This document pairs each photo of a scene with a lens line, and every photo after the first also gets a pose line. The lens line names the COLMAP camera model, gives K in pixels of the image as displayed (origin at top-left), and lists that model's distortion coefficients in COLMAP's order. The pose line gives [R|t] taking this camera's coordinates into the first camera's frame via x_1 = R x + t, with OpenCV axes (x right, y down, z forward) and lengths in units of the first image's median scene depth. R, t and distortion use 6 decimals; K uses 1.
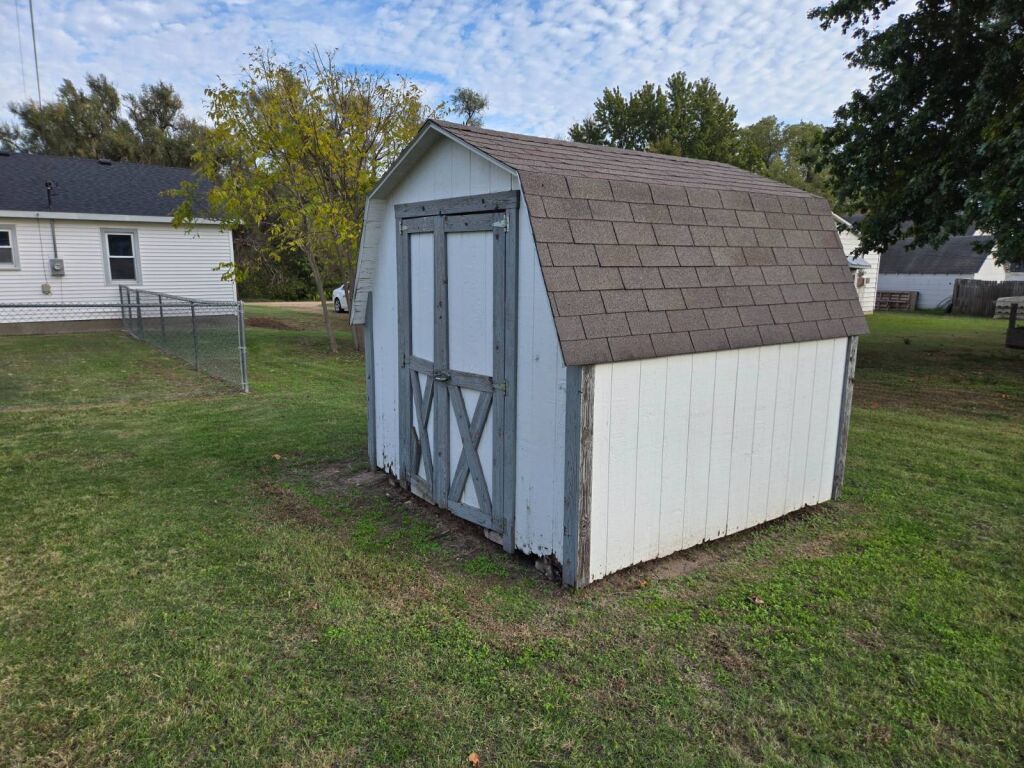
lens RADIAL K [[665.8, 0, 496.2], [0, 665.8, 387.5], [0, 0, 1]] dist [0.048487, -0.042751]
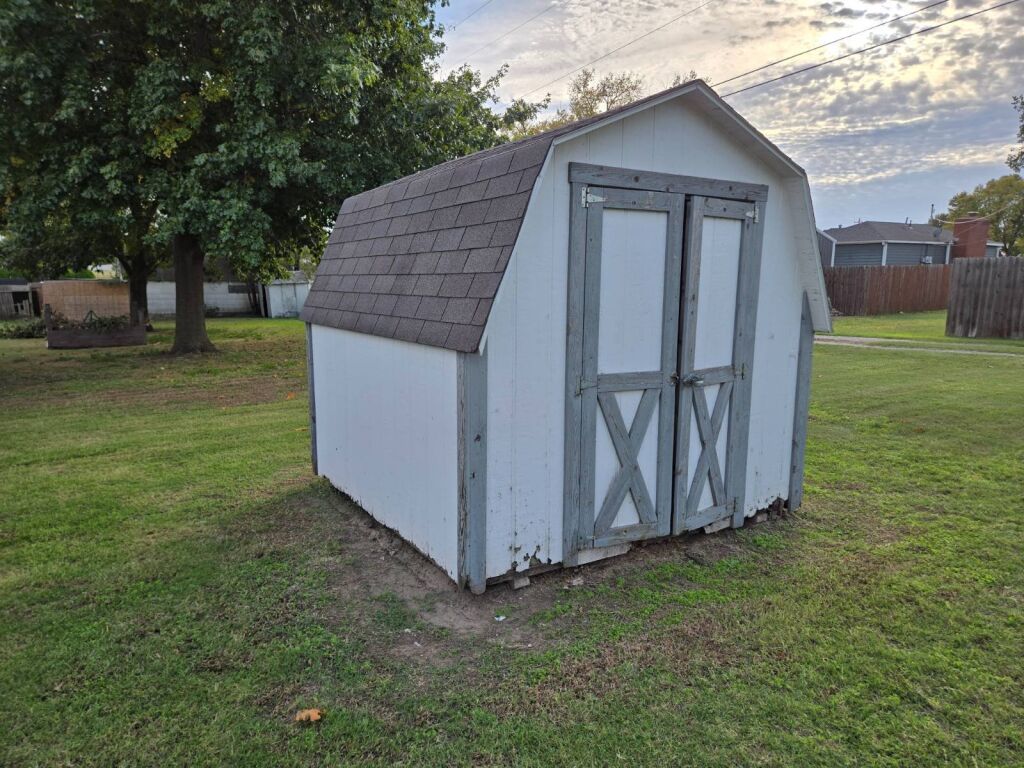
lens RADIAL K [[684.6, 0, 507.7], [0, 684.6, 391.4], [0, 0, 1]] dist [0.054527, -0.045296]
pose [[0.073276, -0.168685, 0.982943, -1.026416], [0.175109, 0.972457, 0.153831, -0.190350], [-0.981819, 0.160850, 0.100796, 1.193201]]
